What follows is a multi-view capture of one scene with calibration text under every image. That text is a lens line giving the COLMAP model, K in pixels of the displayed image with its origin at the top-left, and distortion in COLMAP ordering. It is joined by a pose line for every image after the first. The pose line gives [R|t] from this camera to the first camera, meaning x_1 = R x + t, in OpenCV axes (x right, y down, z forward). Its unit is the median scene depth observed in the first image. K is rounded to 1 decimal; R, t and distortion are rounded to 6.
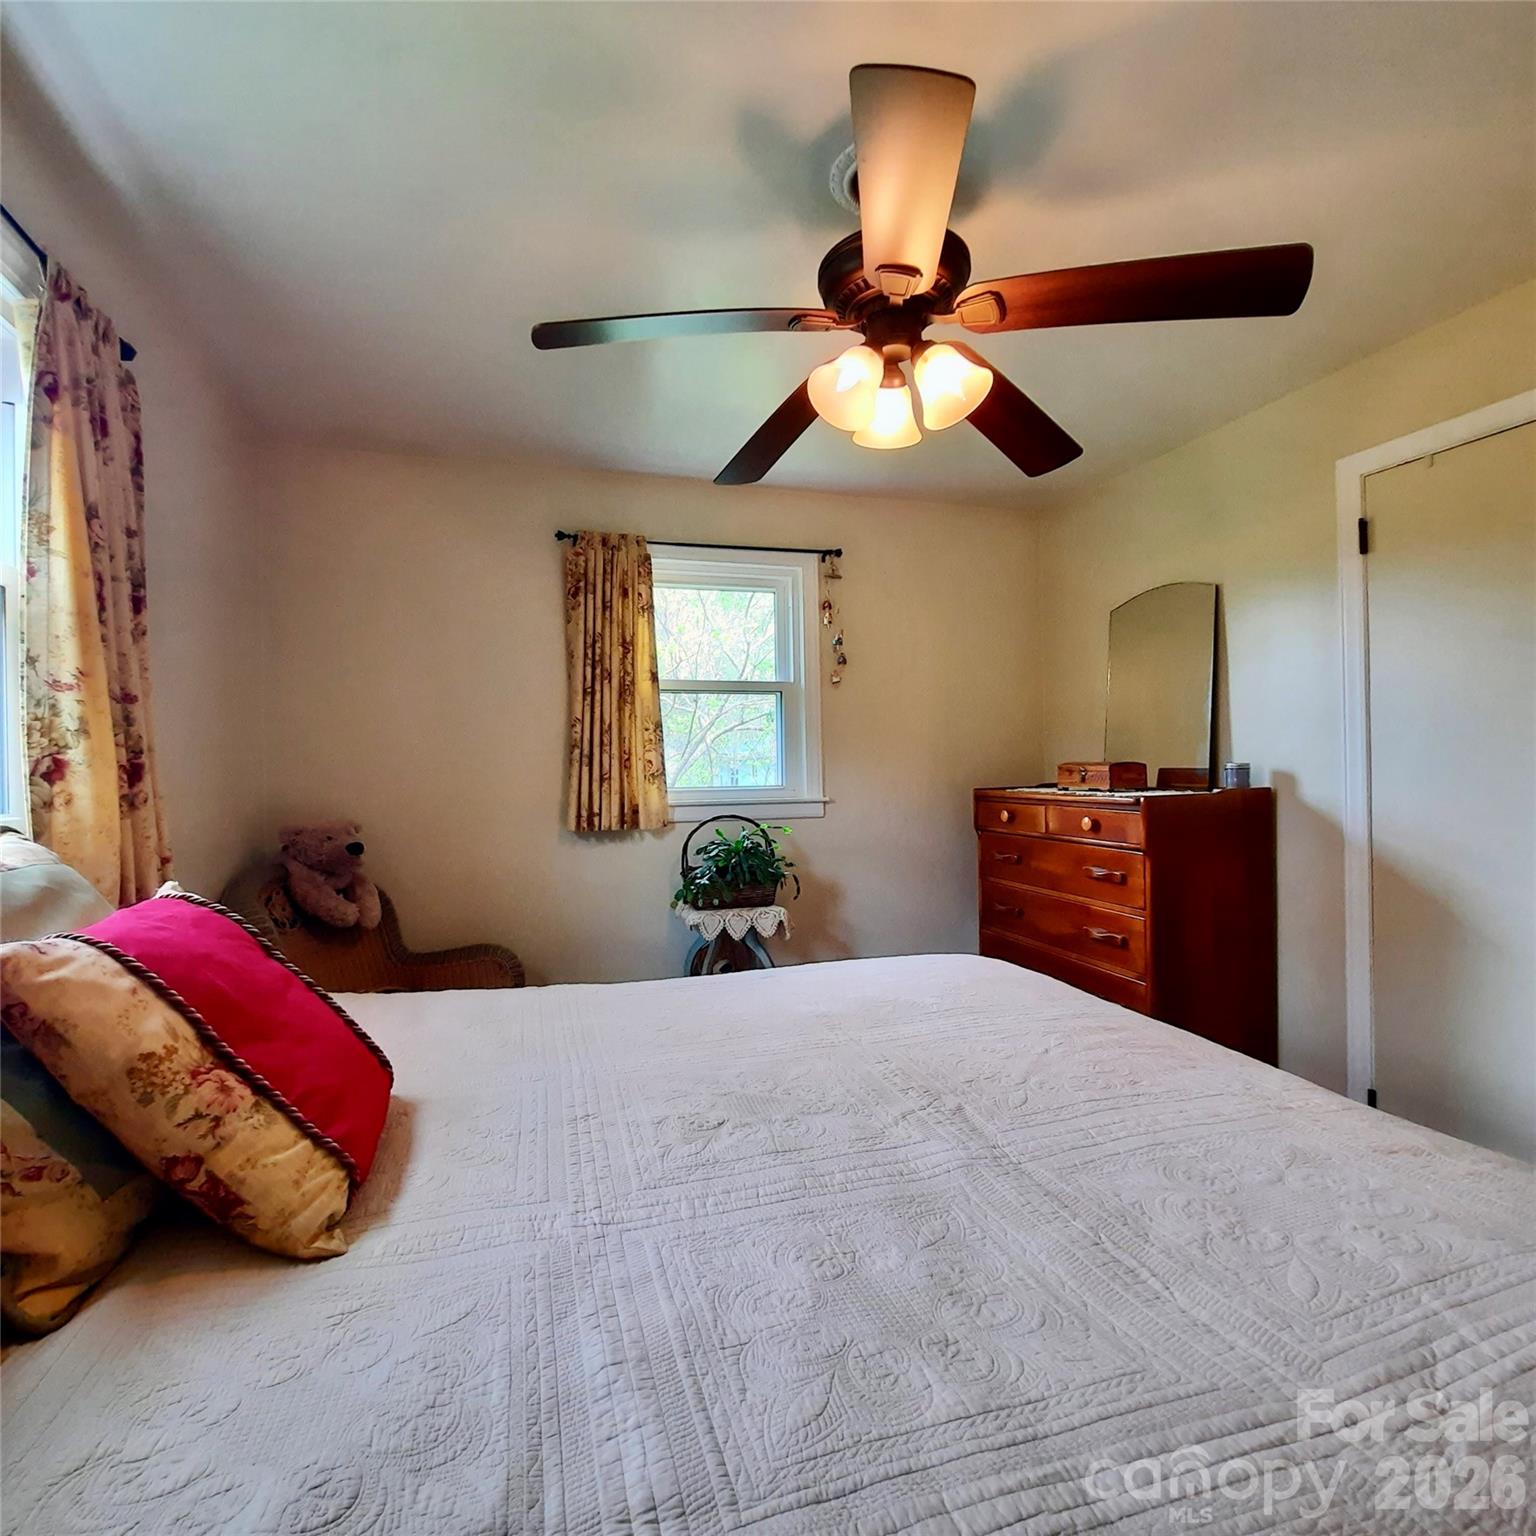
lens RADIAL K [[815.9, 0, 755.4], [0, 815.9, 774.4], [0, 0, 1]] dist [-0.022137, -0.001941]
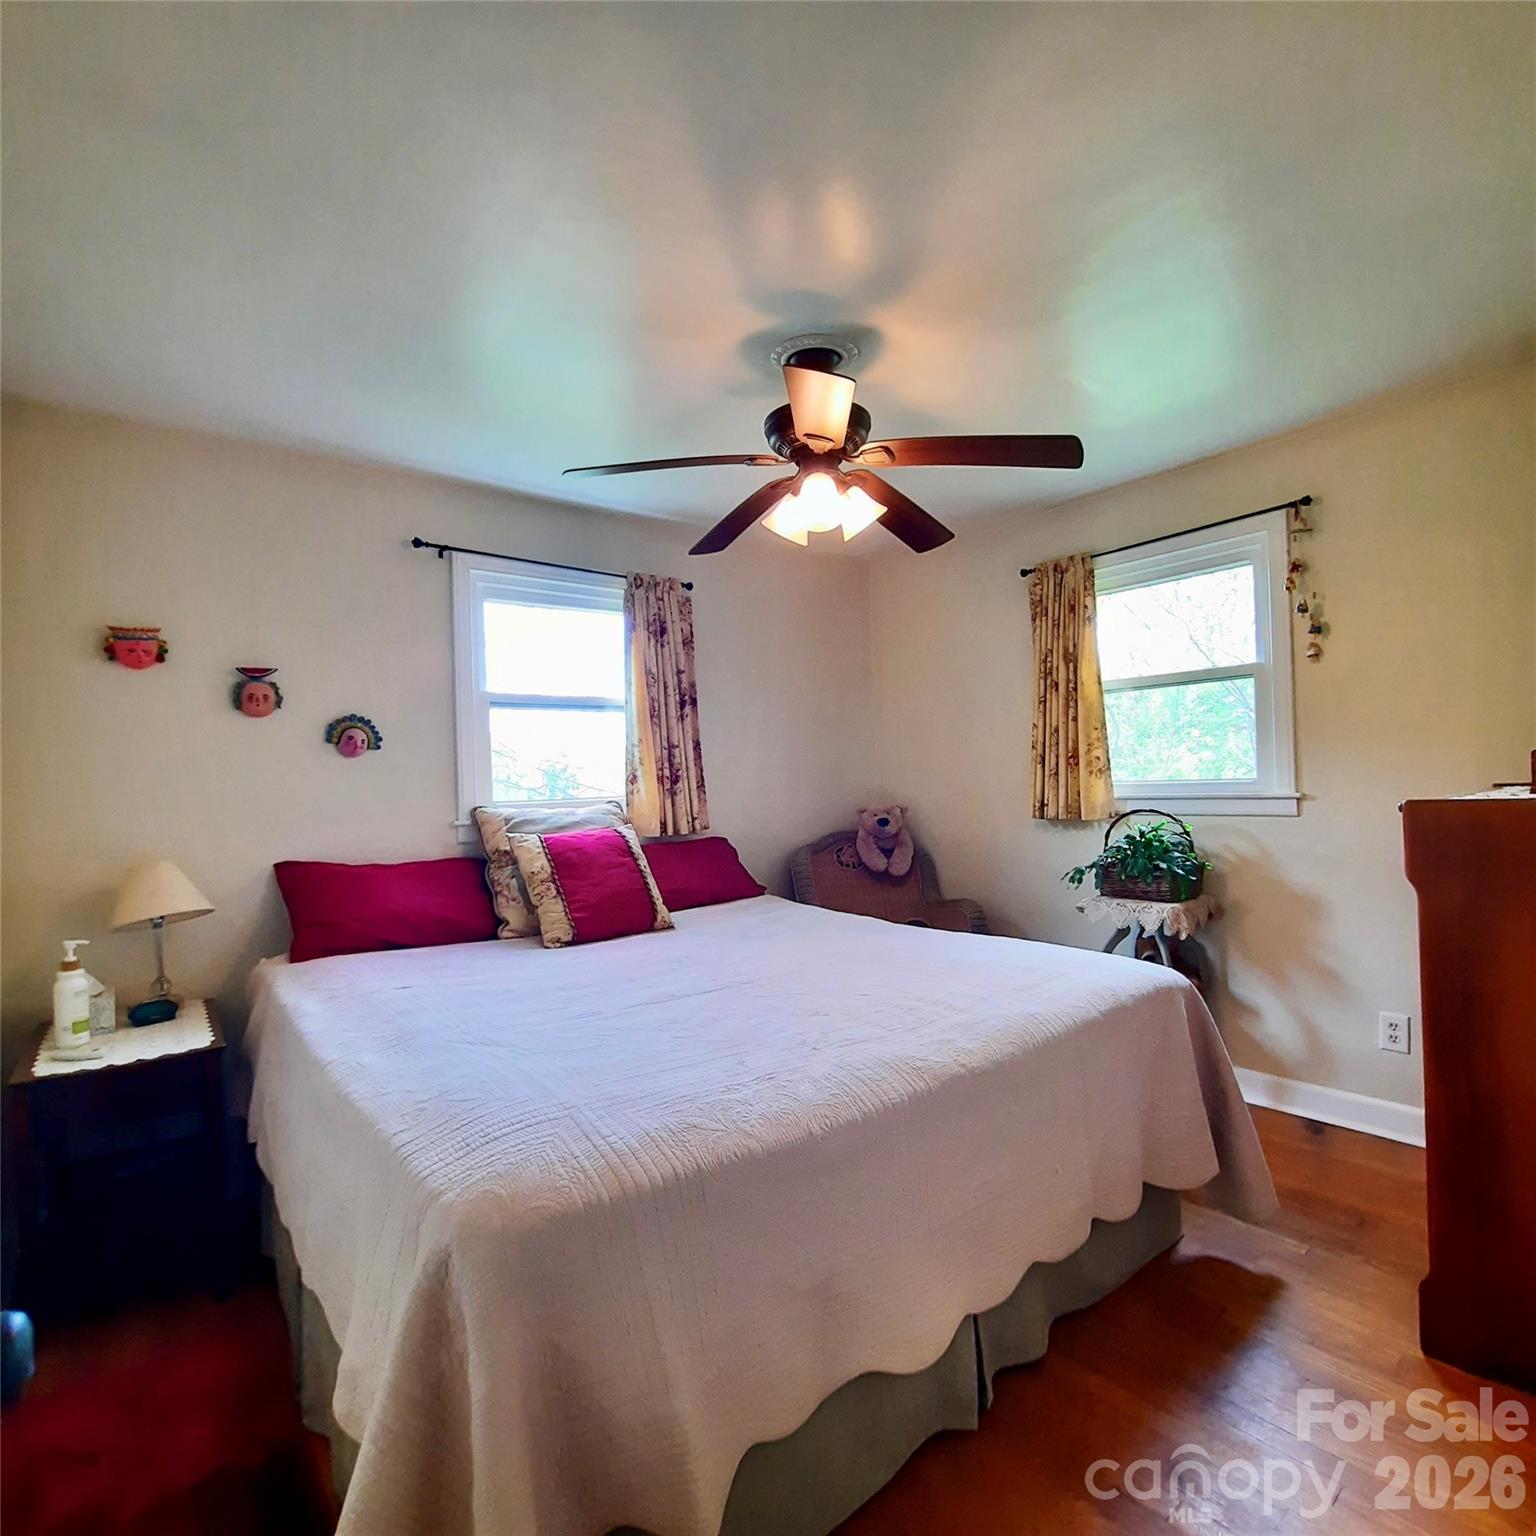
lens RADIAL K [[815.9, 0, 755.4], [0, 815.9, 774.4], [0, 0, 1]] dist [-0.022137, -0.001941]
pose [[0.365488, -0.006623, -0.930792, 0.729850], [0.023898, 0.999712, 0.002271, -0.007521], [0.930509, -0.023074, 0.365541, 0.182047]]
